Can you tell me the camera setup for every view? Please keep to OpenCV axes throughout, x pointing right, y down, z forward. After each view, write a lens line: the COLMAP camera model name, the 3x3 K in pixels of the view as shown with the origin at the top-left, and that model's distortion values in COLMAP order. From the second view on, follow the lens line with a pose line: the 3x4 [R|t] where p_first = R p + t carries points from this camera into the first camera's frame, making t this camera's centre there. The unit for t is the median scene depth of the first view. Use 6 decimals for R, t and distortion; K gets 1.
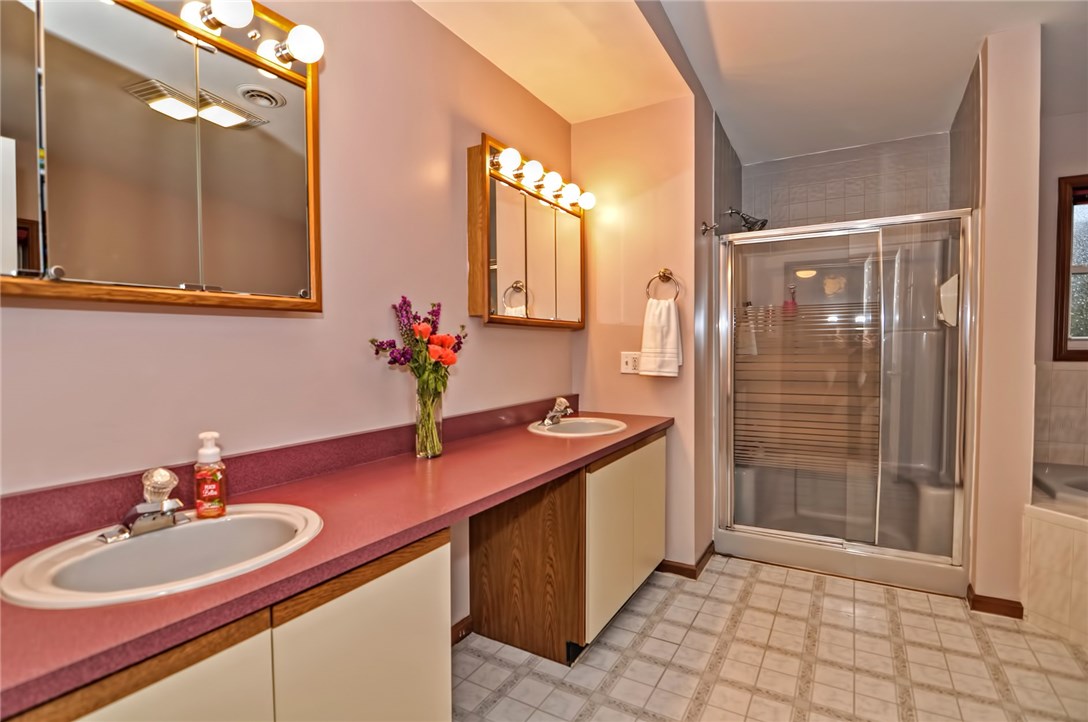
lens RADIAL K [[532.5, 0, 539.5], [0, 532.5, 364.0], [0, 0, 1]] dist [-0.000404, -0.014200]
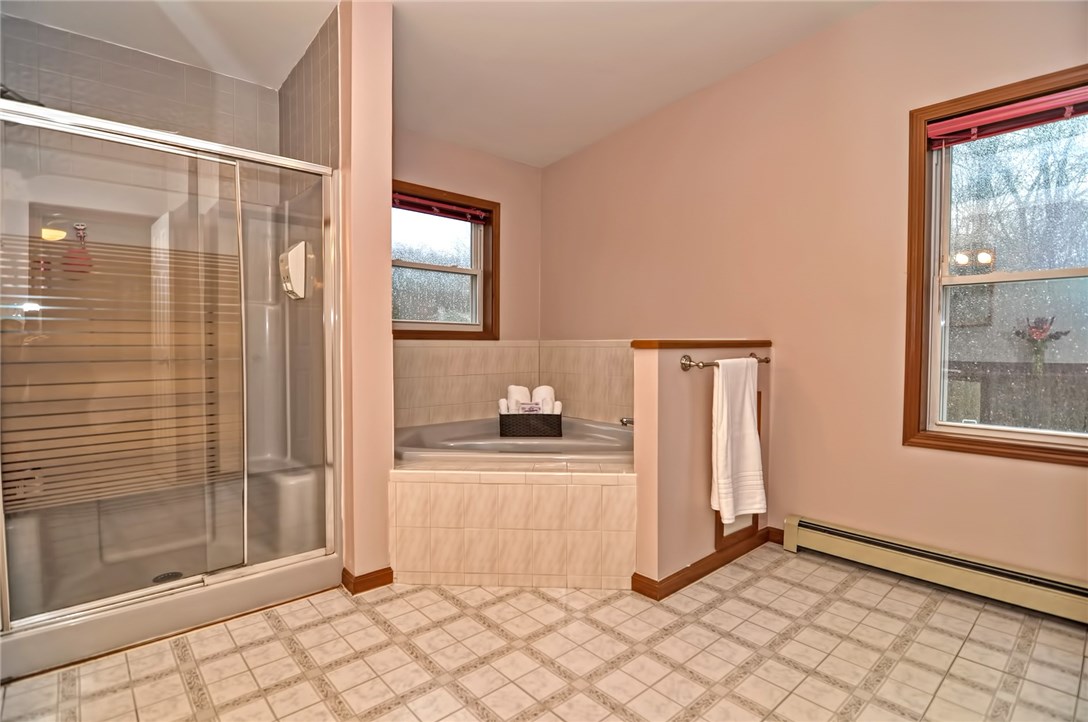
lens RADIAL K [[532.5, 0, 539.5], [0, 532.5, 364.0], [0, 0, 1]] dist [-0.000404, -0.014200]
pose [[0.309717, -0.029380, 0.950375, 0.030176], [0.030414, 0.999317, 0.020982, 0.043141], [-0.950342, 0.022406, 0.310399, 0.369570]]
